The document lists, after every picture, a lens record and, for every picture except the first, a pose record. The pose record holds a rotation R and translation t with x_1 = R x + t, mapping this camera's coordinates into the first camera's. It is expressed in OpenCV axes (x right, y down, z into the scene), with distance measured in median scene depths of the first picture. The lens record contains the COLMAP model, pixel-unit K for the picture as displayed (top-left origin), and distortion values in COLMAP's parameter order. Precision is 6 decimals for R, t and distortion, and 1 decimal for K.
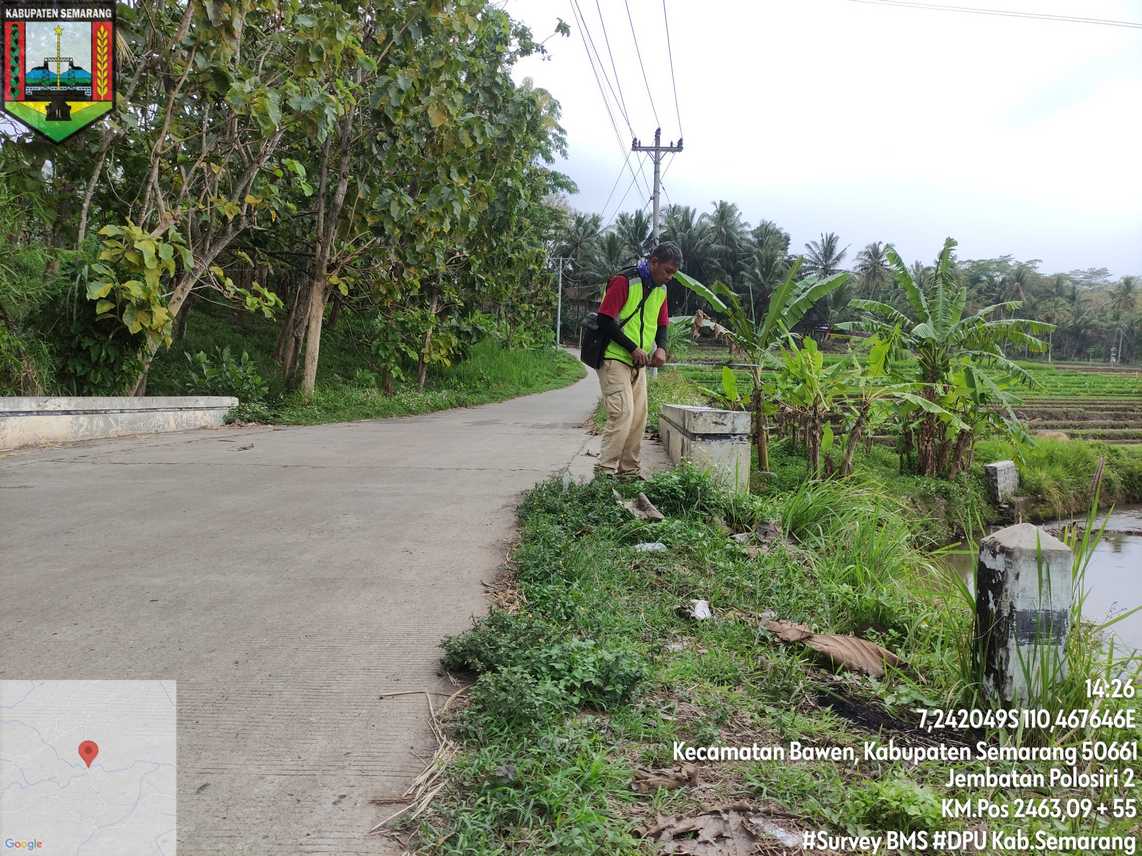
lens RADIAL K [[845.7, 0, 571.7], [0, 845.7, 428.7], [0, 0, 1]] dist [0.057192, -0.057896]
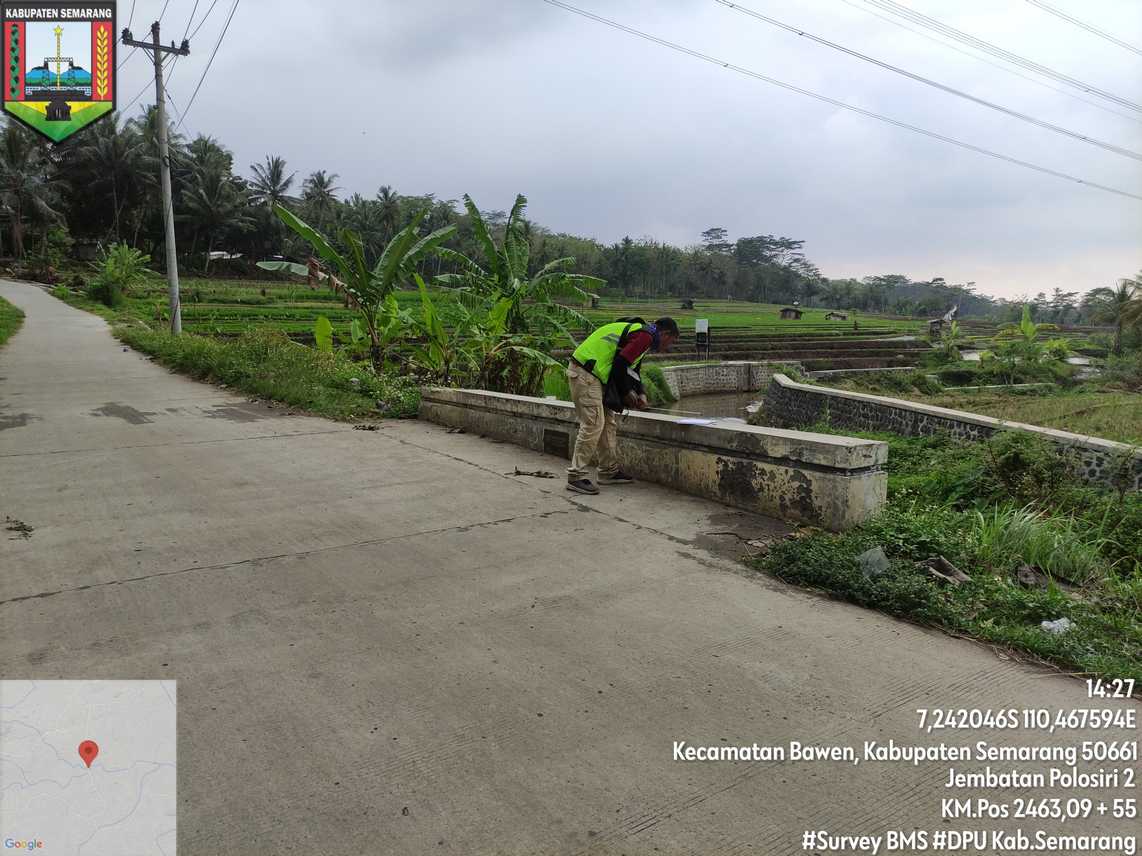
lens RADIAL K [[845.7, 0, 567.4], [0, 845.7, 429.8], [0, 0, 1]] dist [0.057192, -0.057896]
pose [[0.805410, -0.090269, 0.585804, -0.164003], [0.039931, 0.994353, 0.098324, -0.035702], [-0.591372, -0.055799, 0.804466, 0.102170]]
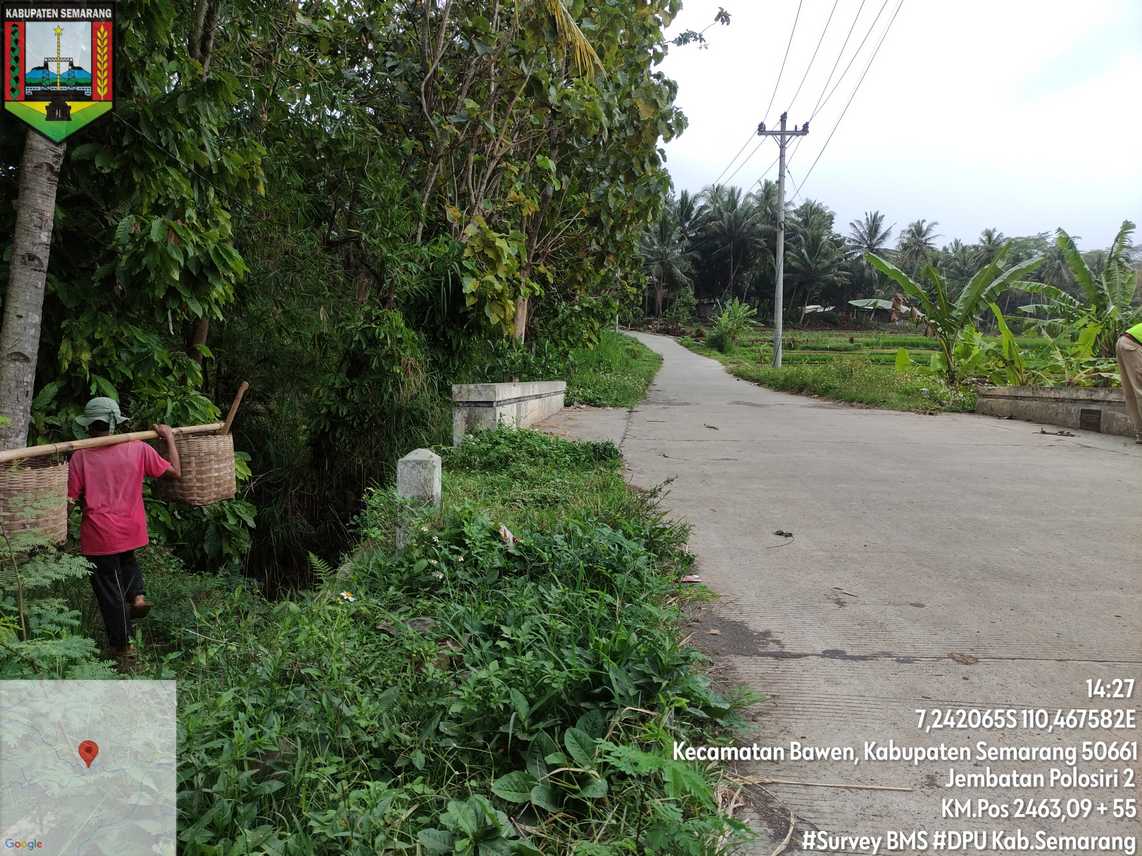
lens RADIAL K [[845.7, 0, 572.4], [0, 845.7, 433.1], [0, 0, 1]] dist [0.057192, -0.057896]
pose [[0.999793, -0.003701, -0.020028, -0.211309], [0.004236, 0.999633, 0.026746, -0.000311], [0.019922, -0.026825, 0.999442, -0.046483]]
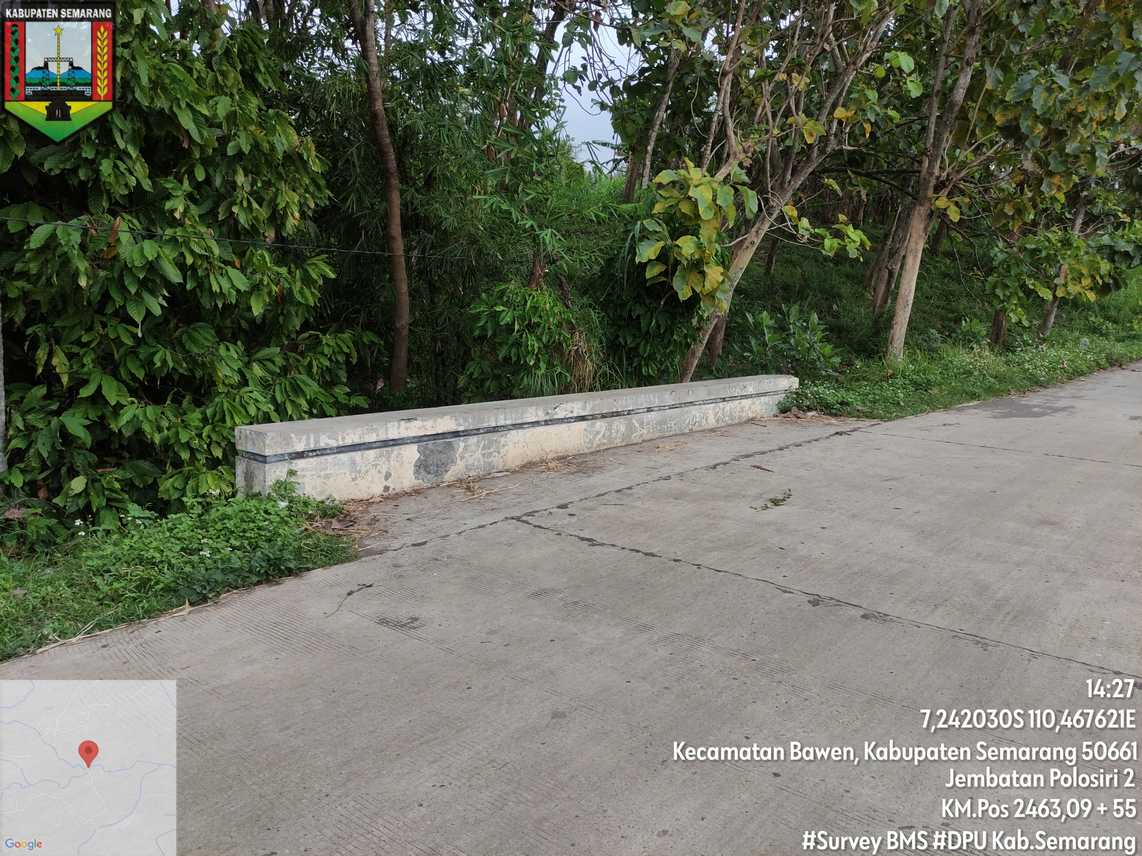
lens RADIAL K [[845.7, 0, 566.2], [0, 845.7, 429.6], [0, 0, 1]] dist [0.057192, -0.057896]
pose [[0.780577, 0.092859, -0.618123, -0.040301], [-0.032414, 0.993586, 0.108331, -0.038768], [0.624218, -0.064525, 0.778581, 0.146225]]
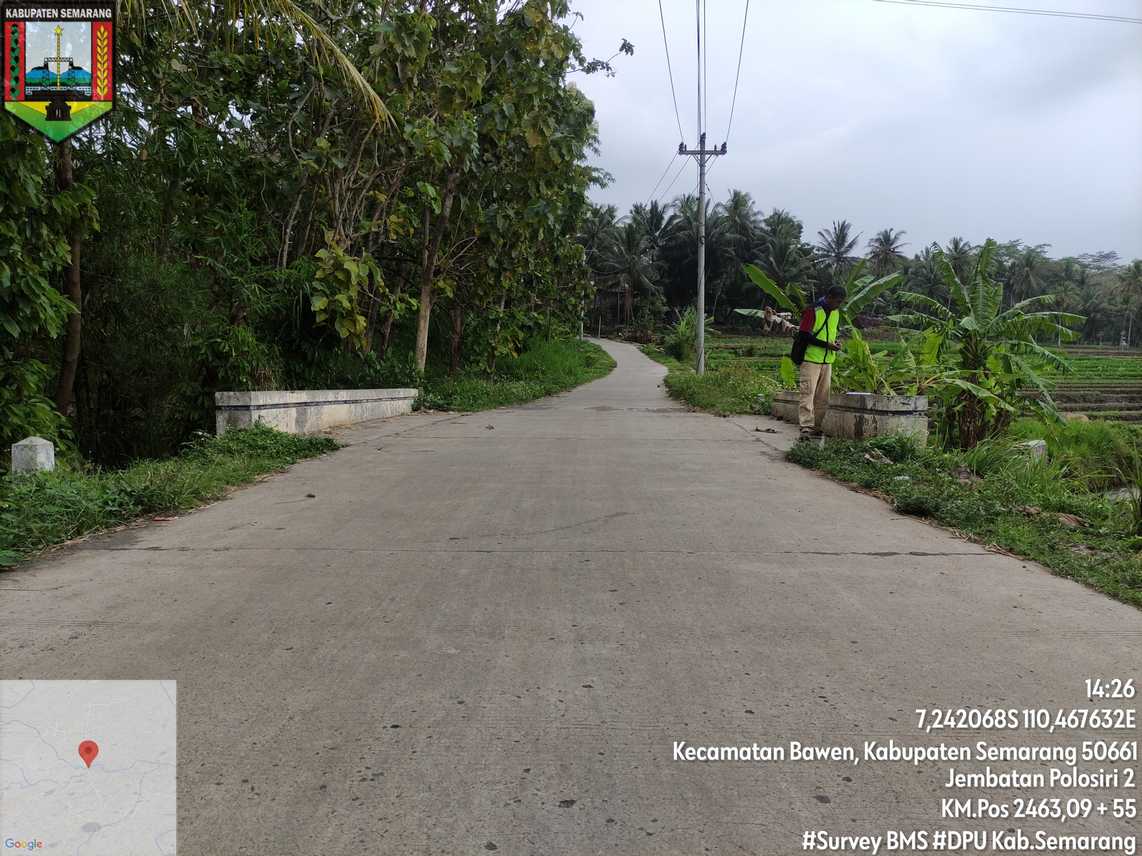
lens RADIAL K [[845.7, 0, 572.5], [0, 845.7, 426.6], [0, 0, 1]] dist [0.057192, -0.057896]
pose [[0.999941, -0.009250, -0.005647, -0.096278], [0.009313, 0.999894, 0.011183, 0.002803], [0.005543, -0.011235, 0.999922, -0.118041]]
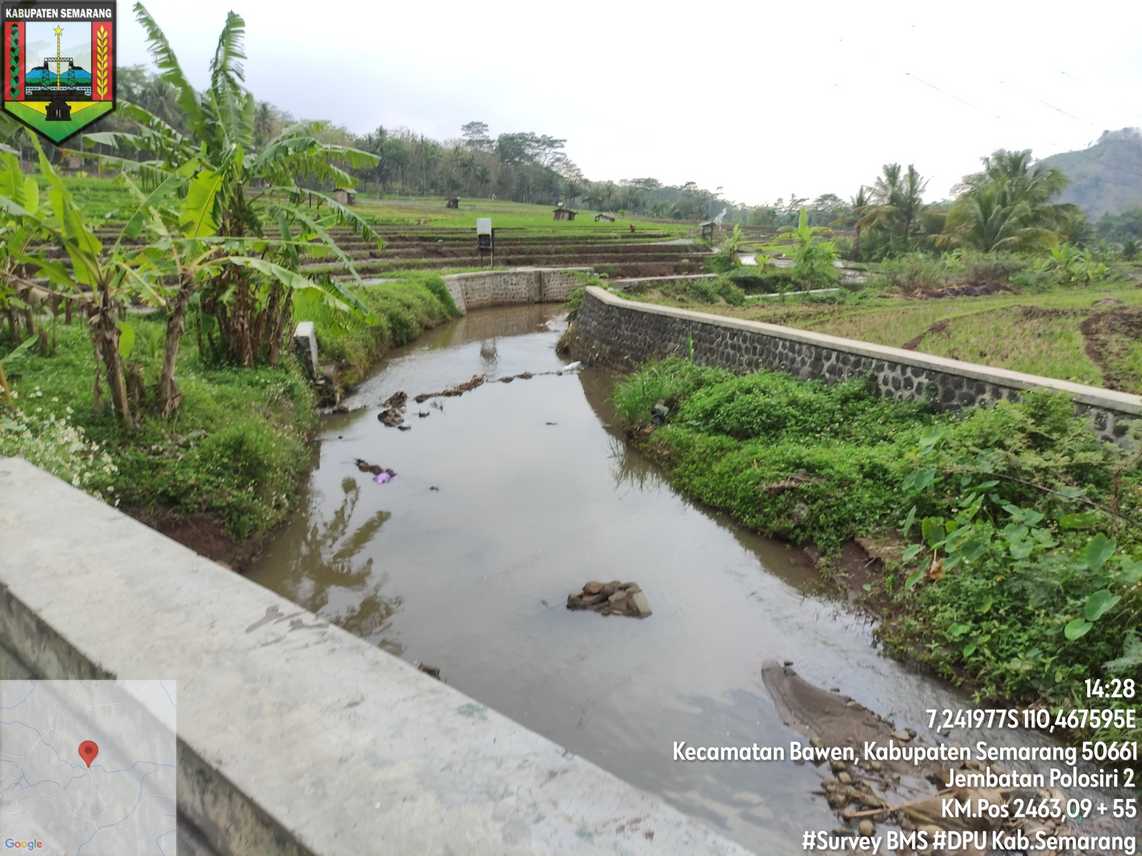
lens RADIAL K [[845.7, 0, 577.0], [0, 845.7, 418.5], [0, 0, 1]] dist [0.057192, -0.057896]
pose [[0.605263, -0.188307, 0.773432, 0.022907], [0.037547, 0.977289, 0.208558, -0.042375], [-0.795140, -0.097193, 0.598587, 0.362140]]
